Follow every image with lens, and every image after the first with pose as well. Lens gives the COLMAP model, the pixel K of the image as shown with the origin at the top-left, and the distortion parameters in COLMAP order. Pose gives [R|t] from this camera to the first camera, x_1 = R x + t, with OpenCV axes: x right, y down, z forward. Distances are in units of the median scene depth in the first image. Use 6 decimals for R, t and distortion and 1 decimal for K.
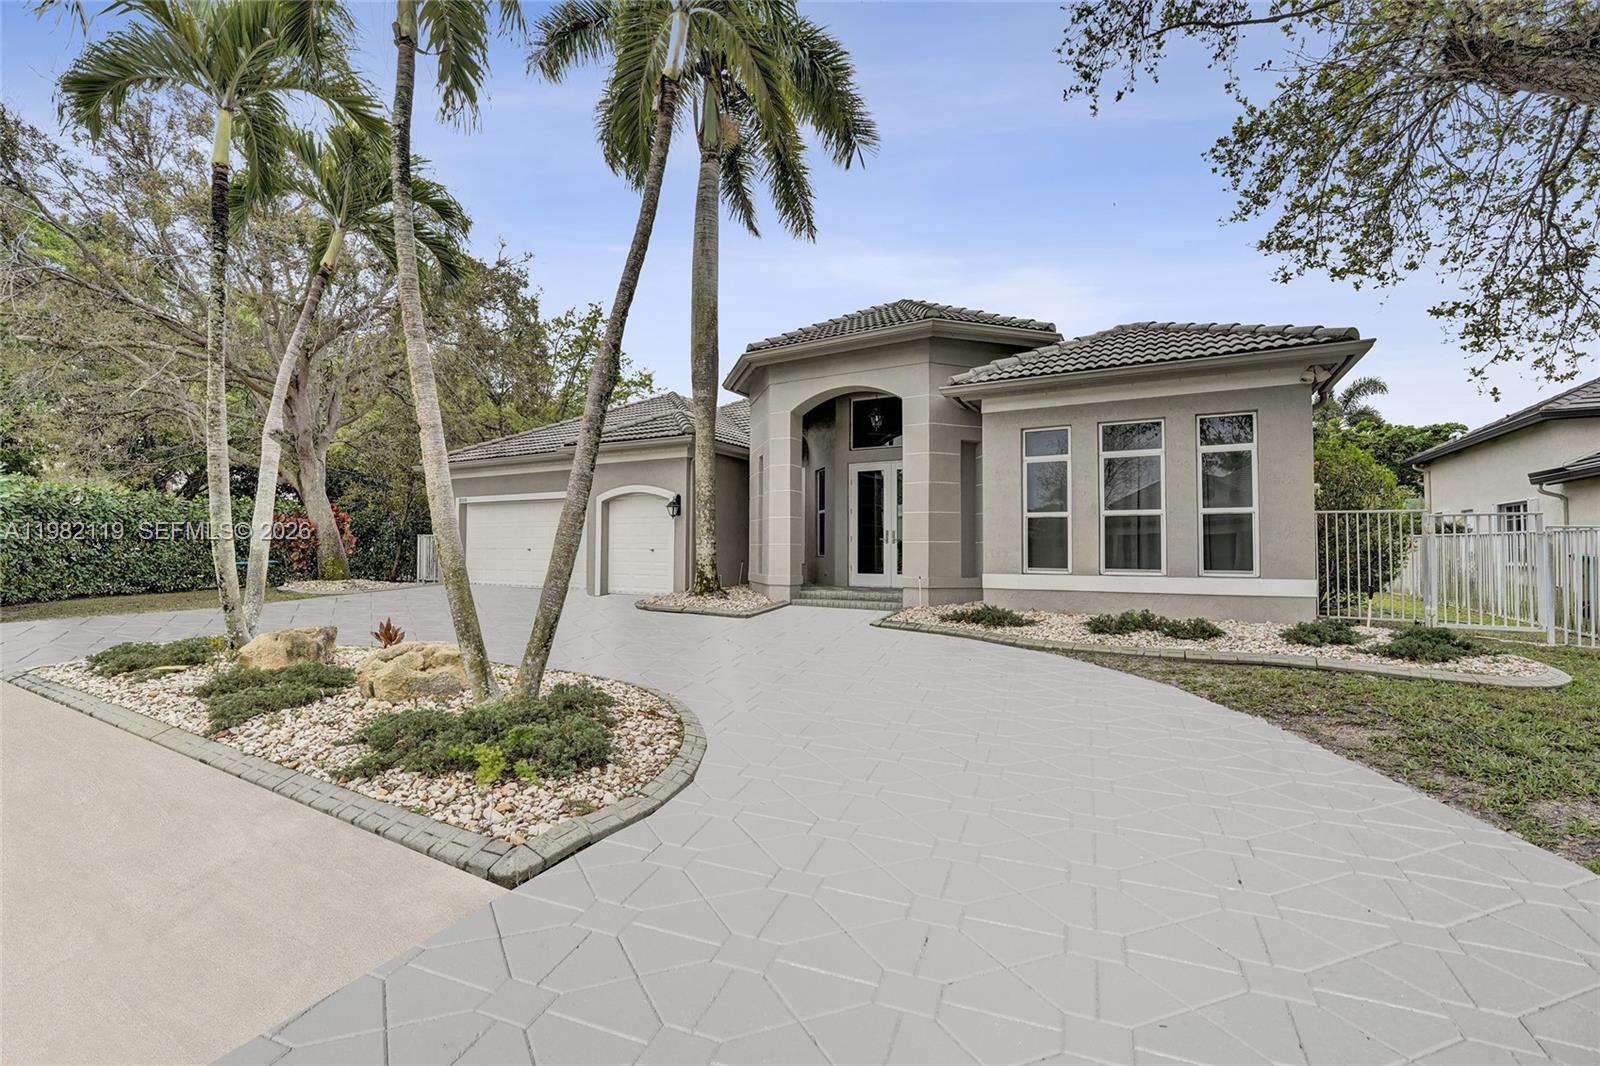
lens RADIAL K [[654.7, 0, 793.8], [0, 654.7, 528.2], [0, 0, 1]] dist [-0.026116, 0.000063]
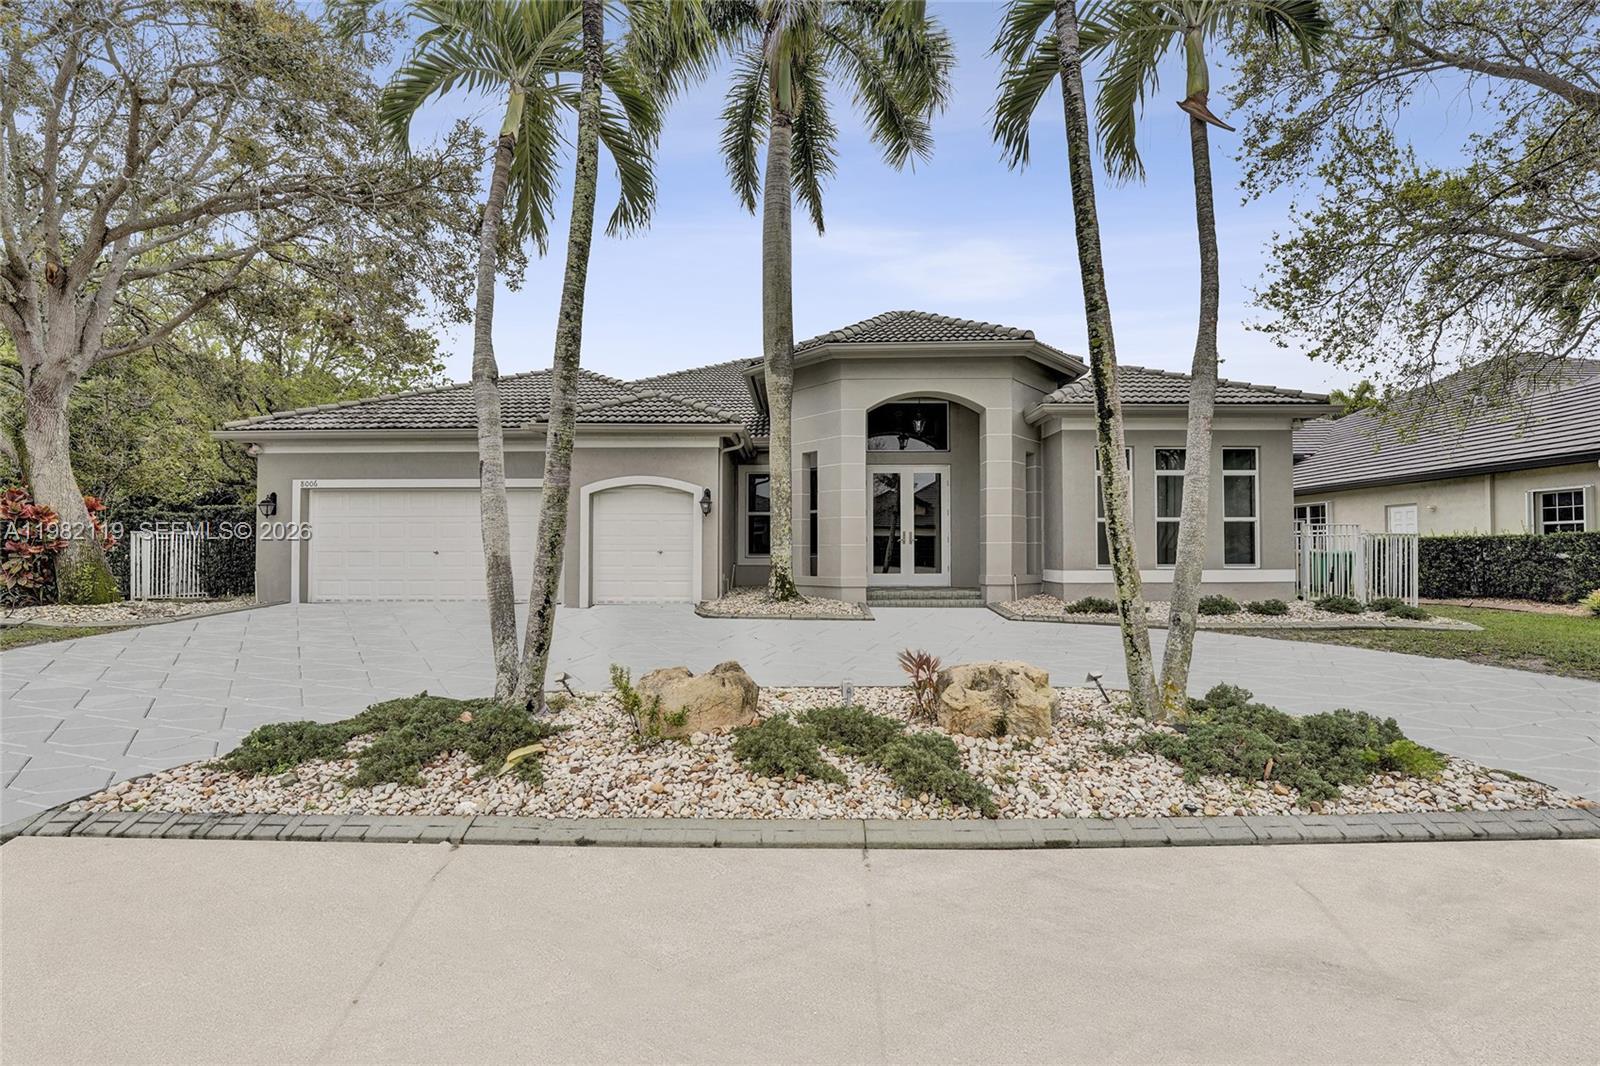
lens RADIAL K [[681.3, 0, 808.1], [0, 681.3, 538.4], [0, 0, 1]] dist [-0.024479, 0.000098]
pose [[0.877479, 0.003306, 0.479605, -0.670034], [-0.010217, 0.999878, 0.011801, 0.003965], [-0.479507, -0.015256, 0.877405, 0.170074]]
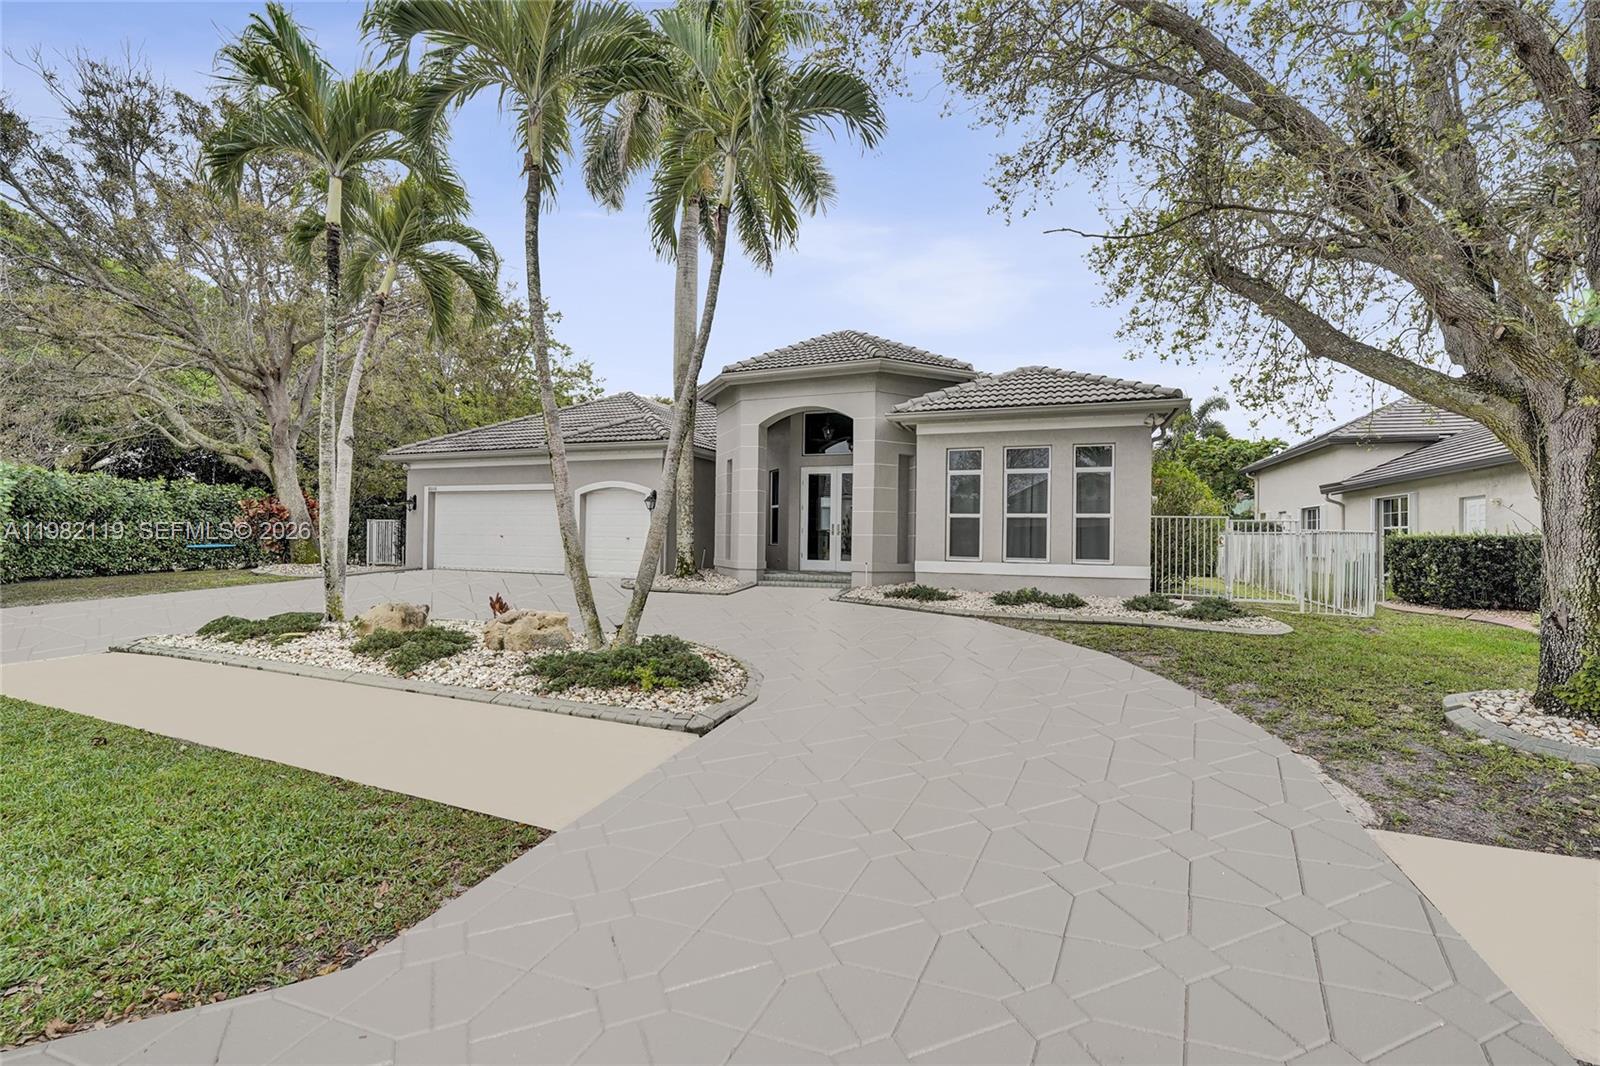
lens RADIAL K [[654.7, 0, 793.8], [0, 654.7, 528.2], [0, 0, 1]] dist [-0.026116, 0.000063]
pose [[0.990249, 0.011755, 0.138809, -0.124417], [-0.014801, 0.999671, 0.020936, -0.017205], [-0.138517, -0.022787, 0.990098, -0.233857]]
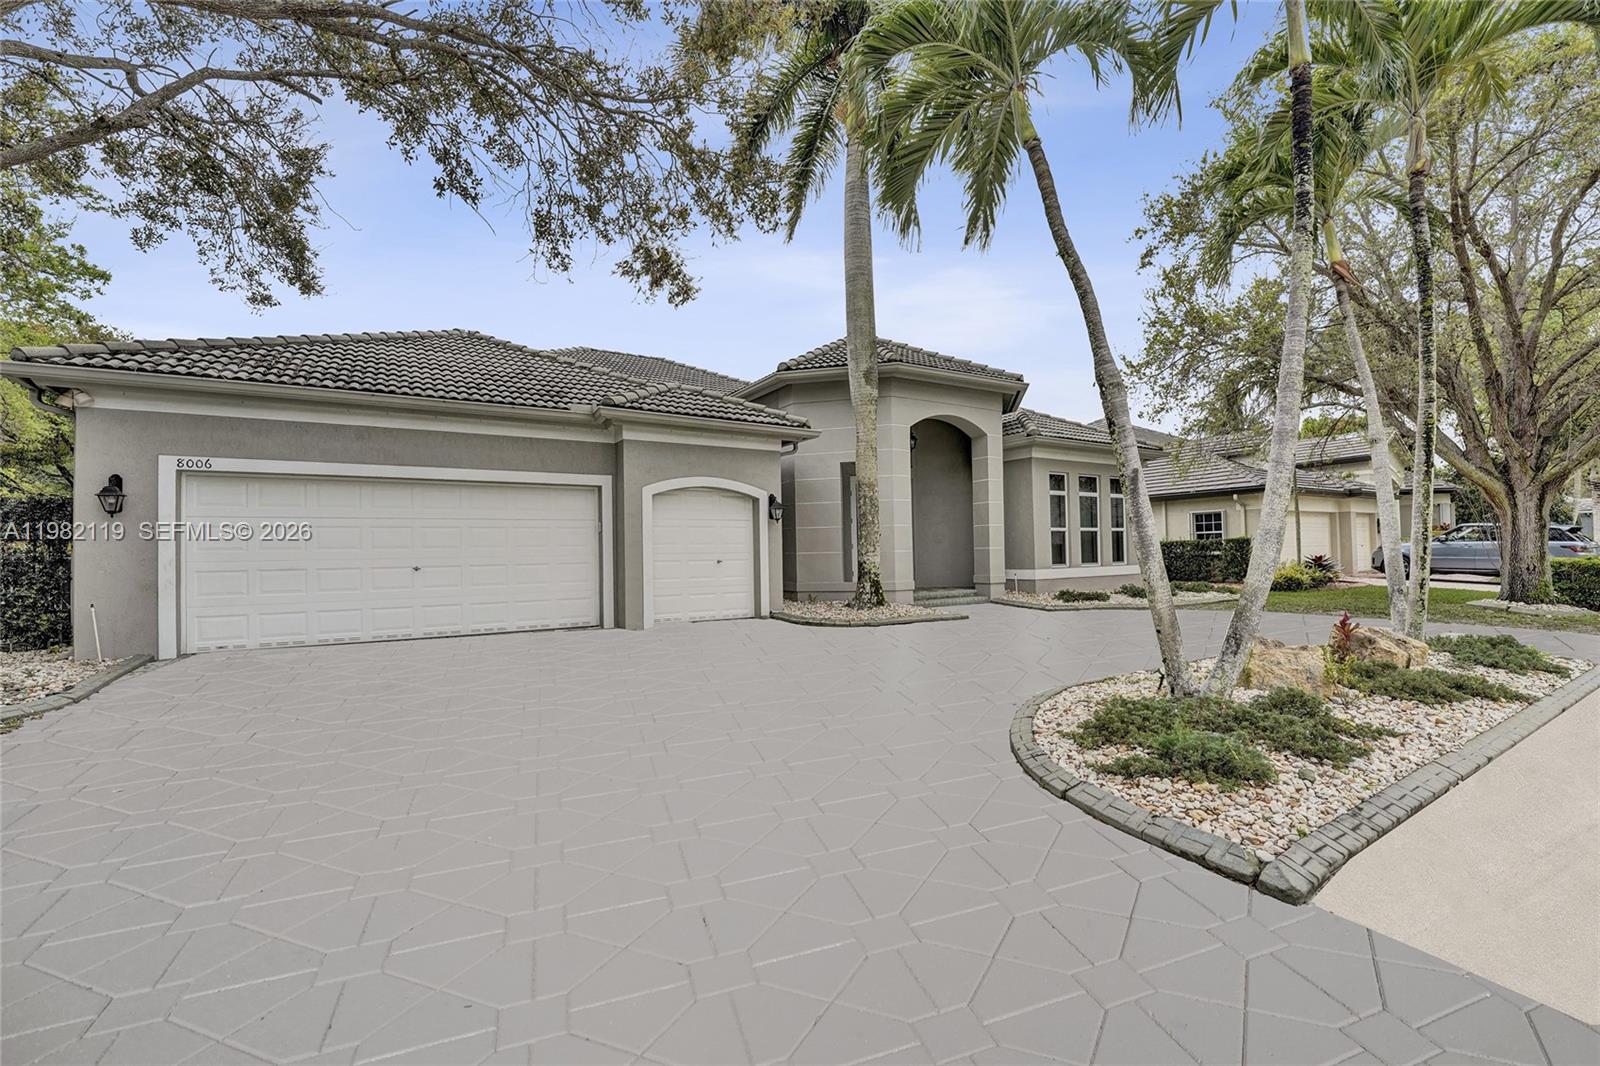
lens RADIAL K [[681.3, 0, 808.1], [0, 681.3, 538.4], [0, 0, 1]] dist [-0.024479, 0.000098]
pose [[0.475268, 0.008727, 0.879798, -1.246972], [-0.007706, 0.999954, -0.005756, 0.013776], [-0.879807, -0.004045, 0.475314, 0.728113]]
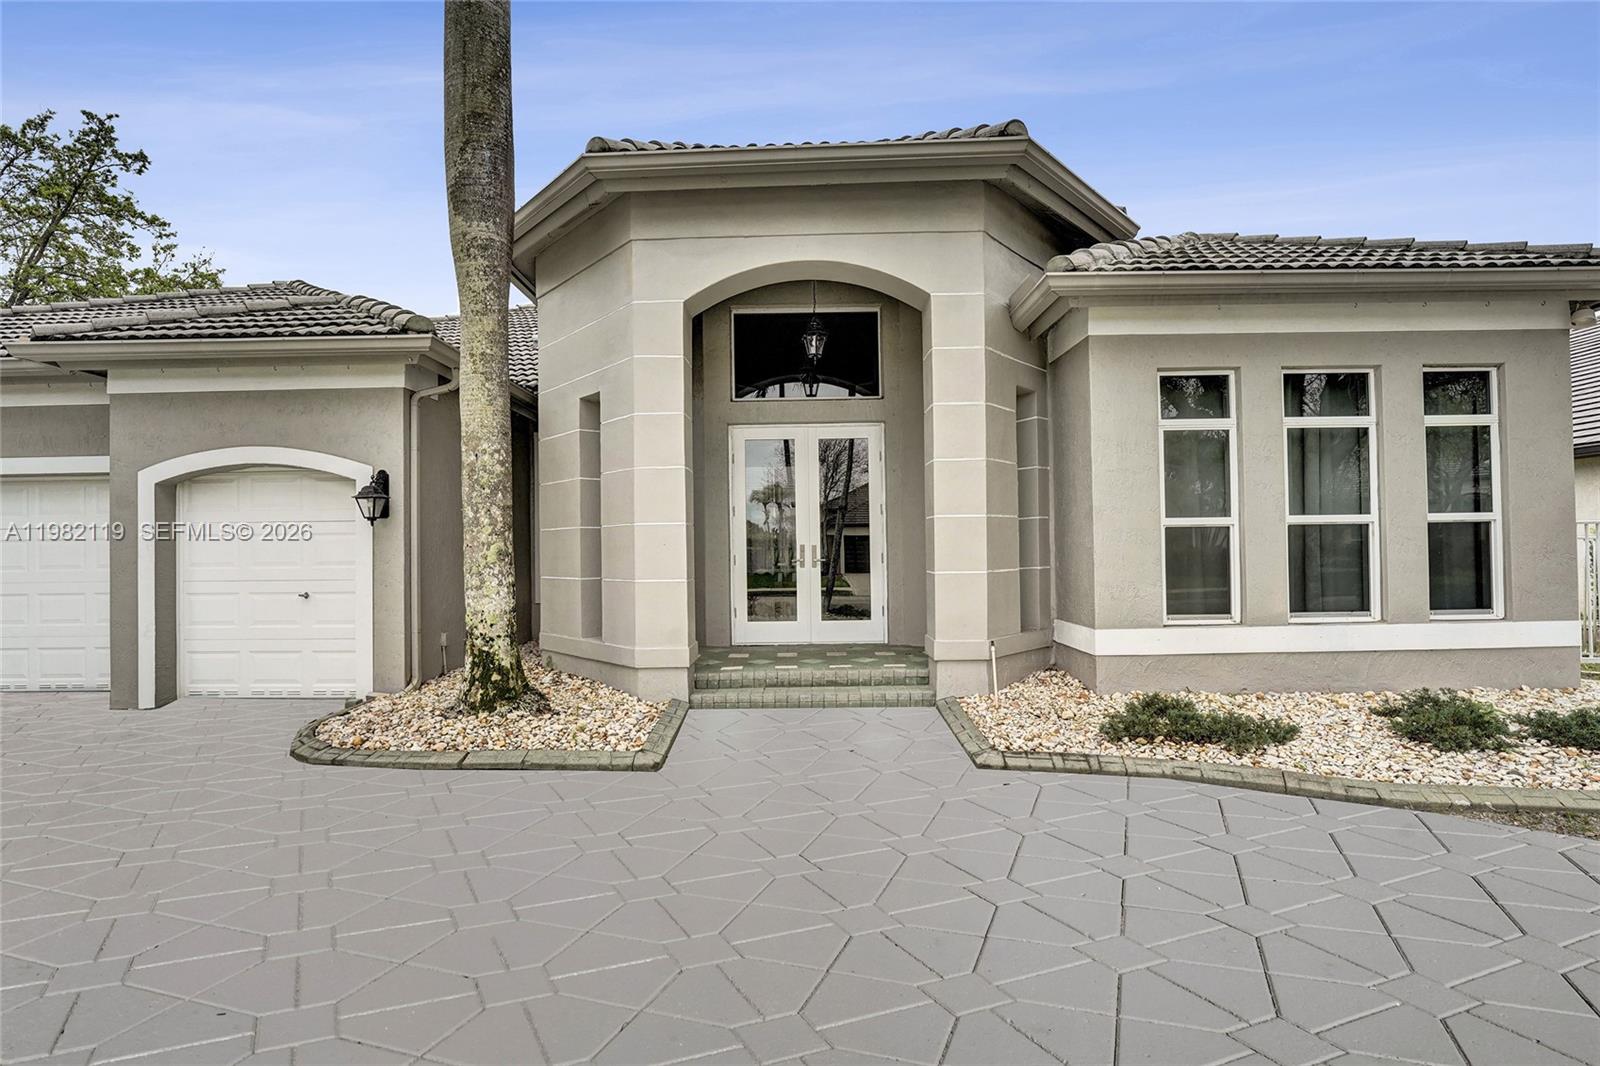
lens RADIAL K [[730.7, 0, 805.7], [0, 730.7, 539.2], [0, 0, 1]] dist [-0.016431, -0.000322]
pose [[0.879617, -0.013246, 0.475499, -0.213744], [0.003449, 0.999764, 0.021469, -0.019572], [-0.475671, -0.017245, 0.879454, 0.574534]]
